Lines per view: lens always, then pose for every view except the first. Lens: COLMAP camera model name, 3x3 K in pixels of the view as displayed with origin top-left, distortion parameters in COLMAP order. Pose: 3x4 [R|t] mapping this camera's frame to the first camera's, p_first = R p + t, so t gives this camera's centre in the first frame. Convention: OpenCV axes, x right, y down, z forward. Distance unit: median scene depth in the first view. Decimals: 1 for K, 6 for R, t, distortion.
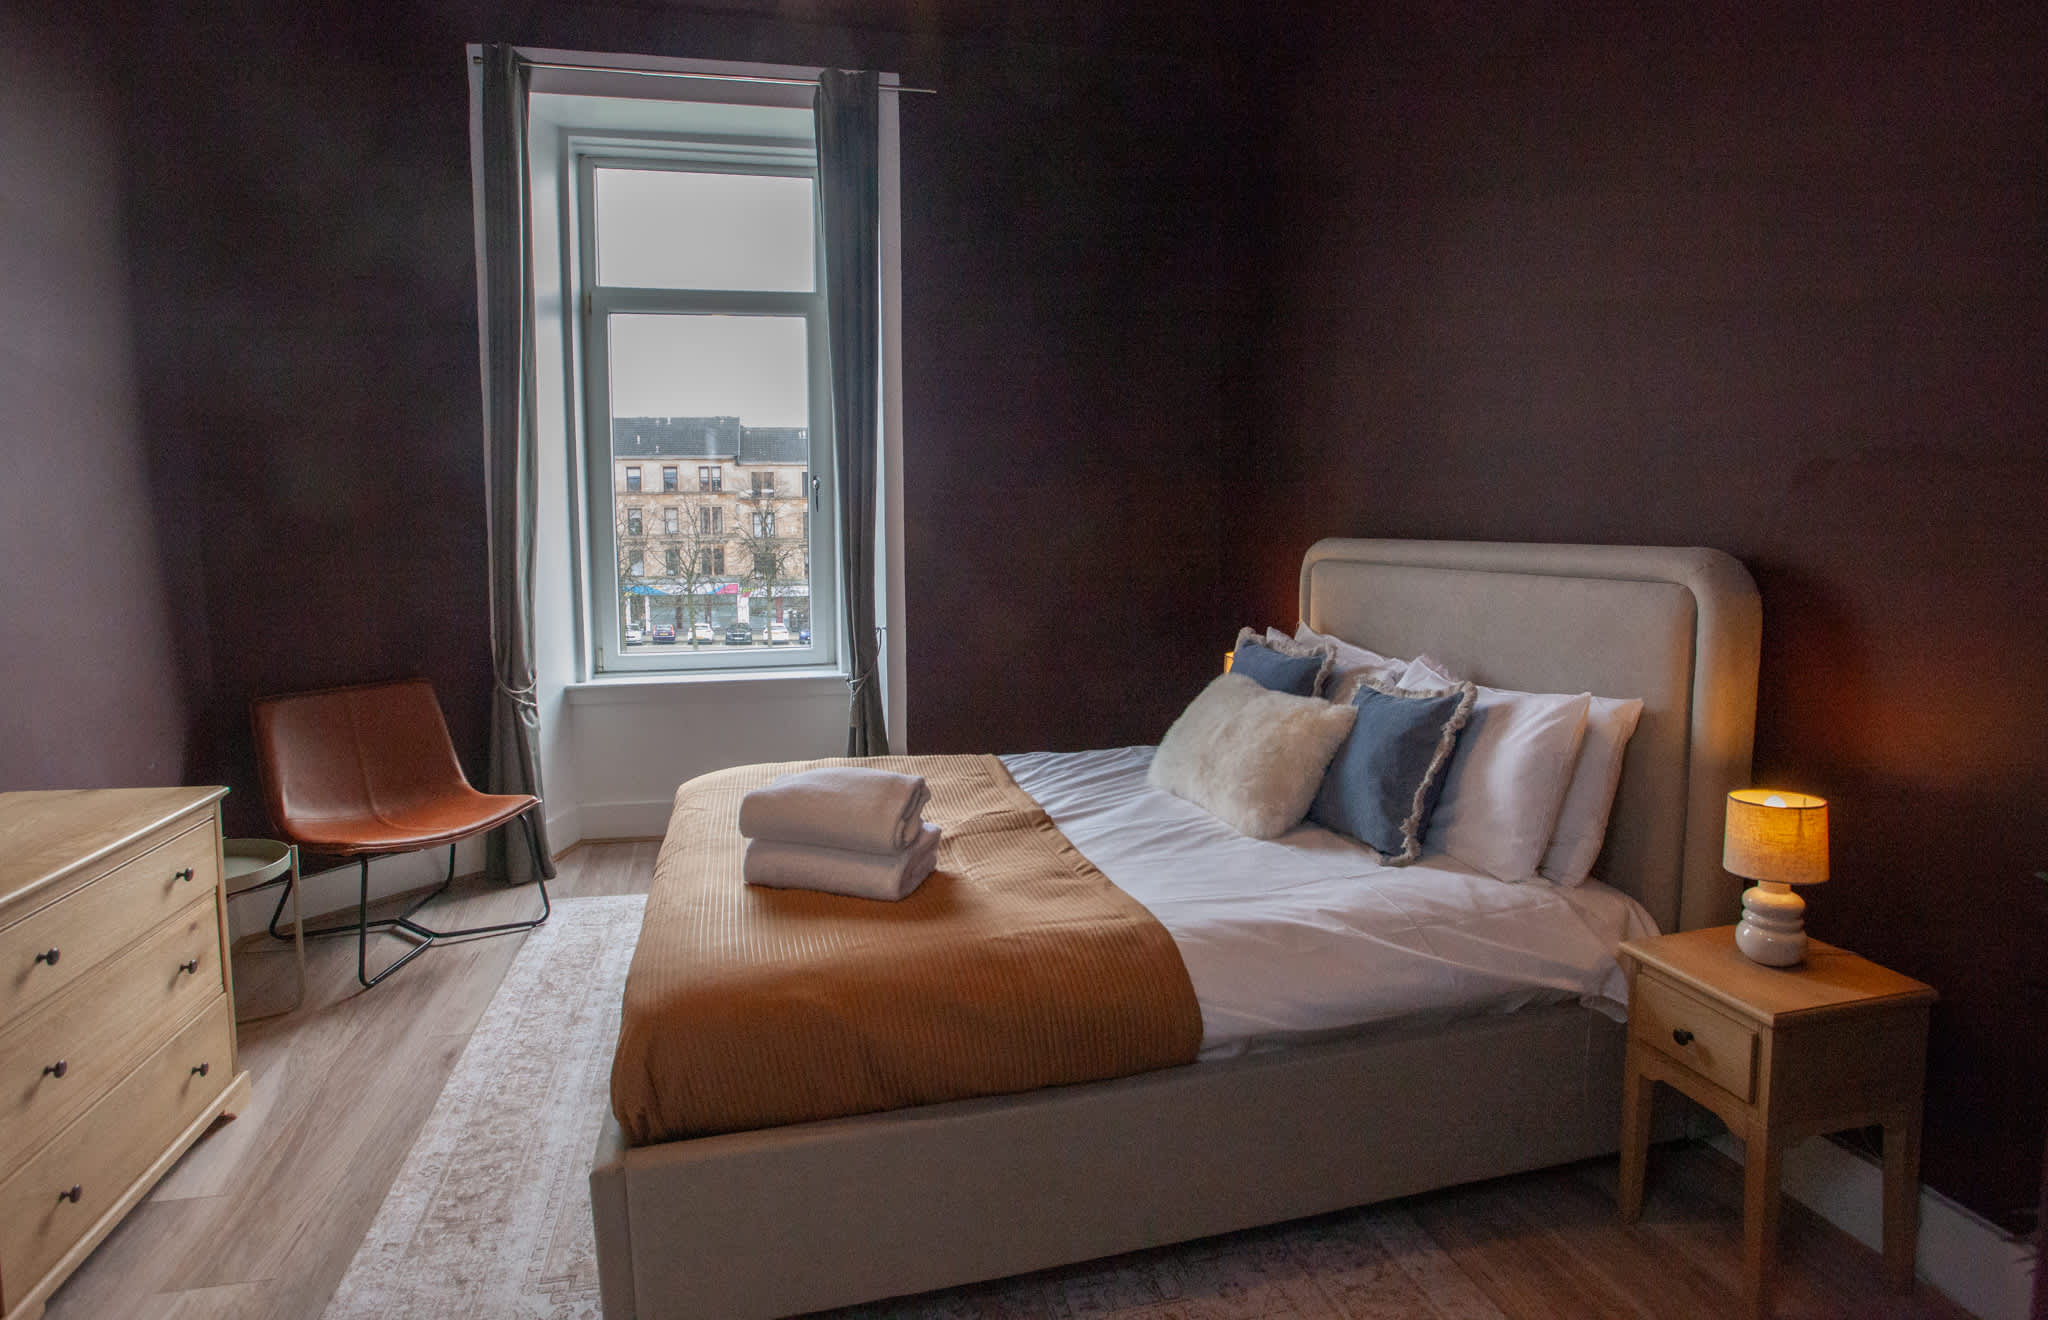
lens RADIAL K [[1077.4, 0, 977.6], [0, 1077.4, 616.9], [0, 0, 1]] dist [-0.075143, 0.038197]
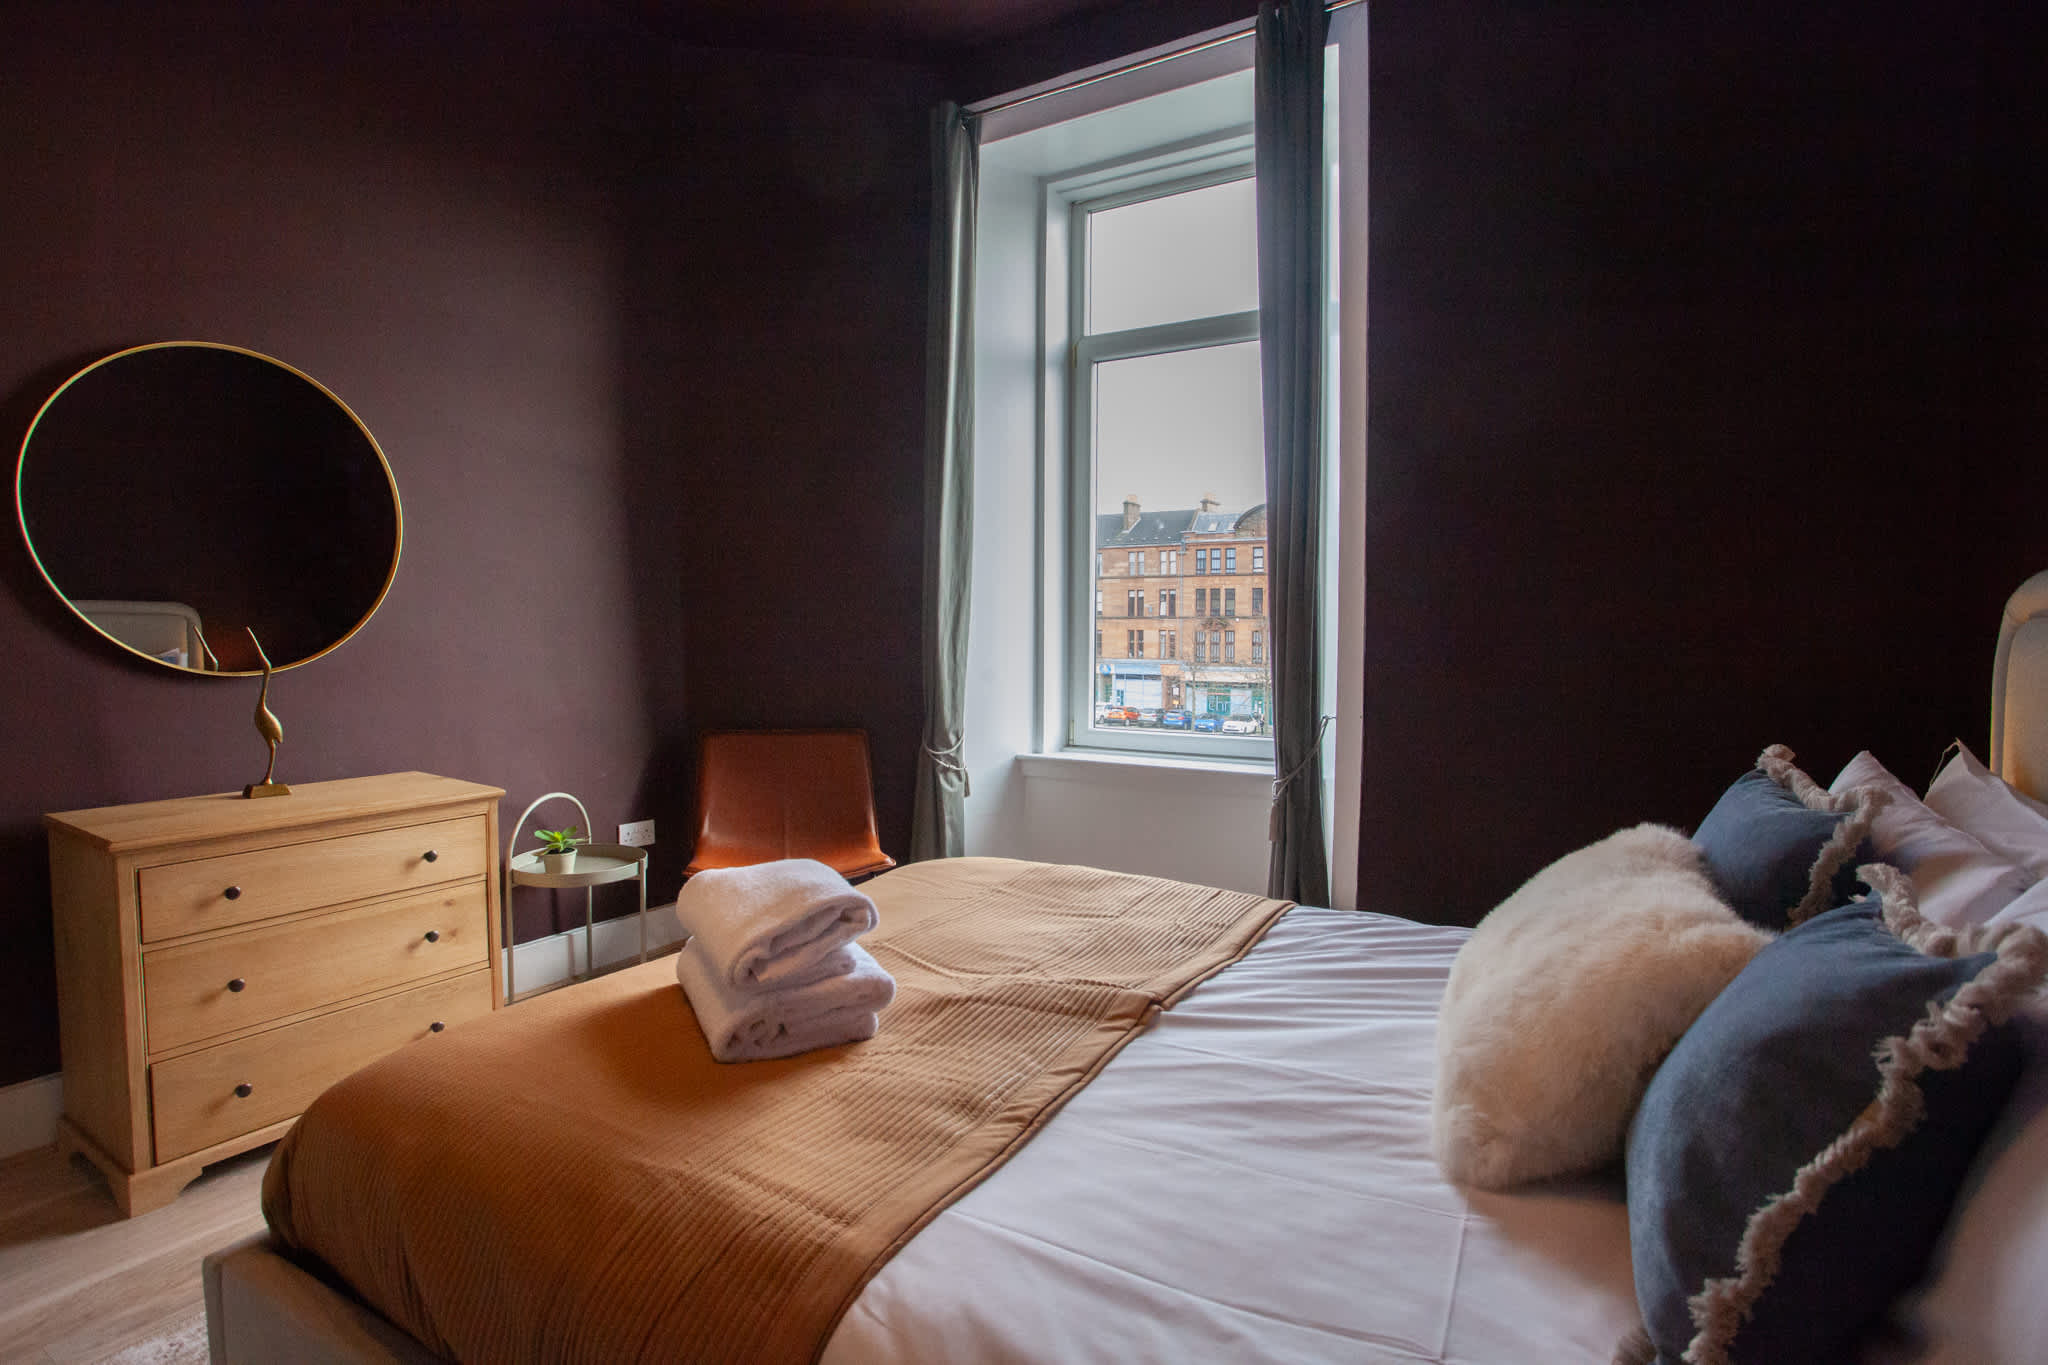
lens RADIAL K [[1034.5, 0, 1004.2], [0, 1034.5, 683.1], [0, 0, 1]] dist [-0.078900, 0.041408]
pose [[0.717793, 0.047286, -0.694649, 0.450140], [-0.072710, 0.997327, -0.007243, 0.014978], [0.692450, 0.055707, 0.719312, 0.589380]]
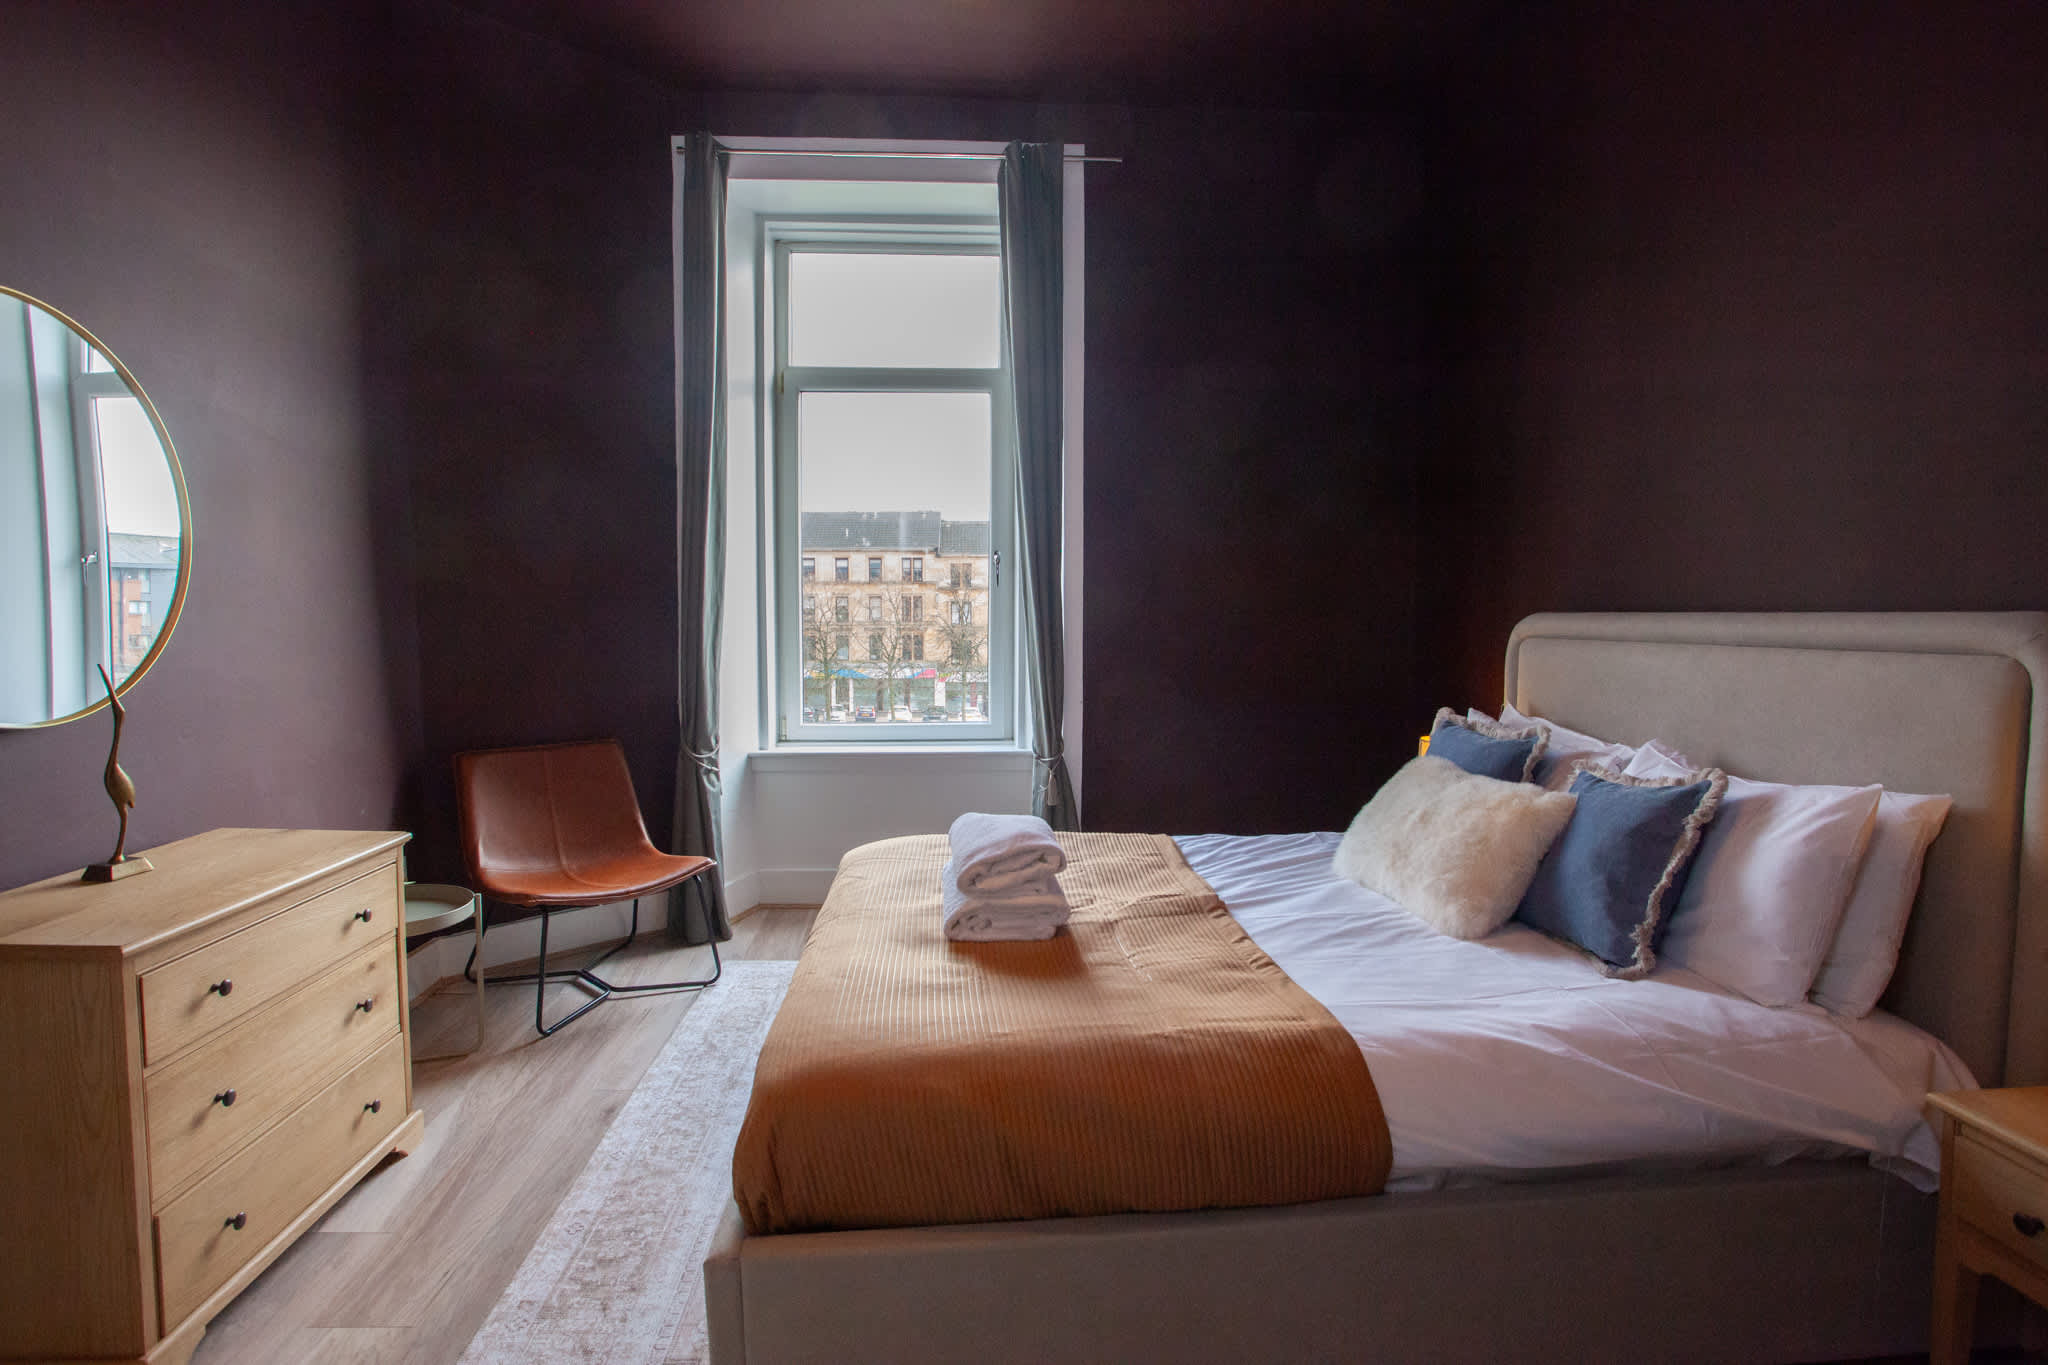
lens RADIAL K [[1034.5, 0, 1004.2], [0, 1034.5, 683.1], [0, 0, 1]] dist [-0.078900, 0.041408]
pose [[0.987802, 0.019643, -0.154470, 0.015270], [-0.022880, 0.999554, -0.019210, 0.020600], [0.154024, 0.022510, 0.987811, 0.104010]]
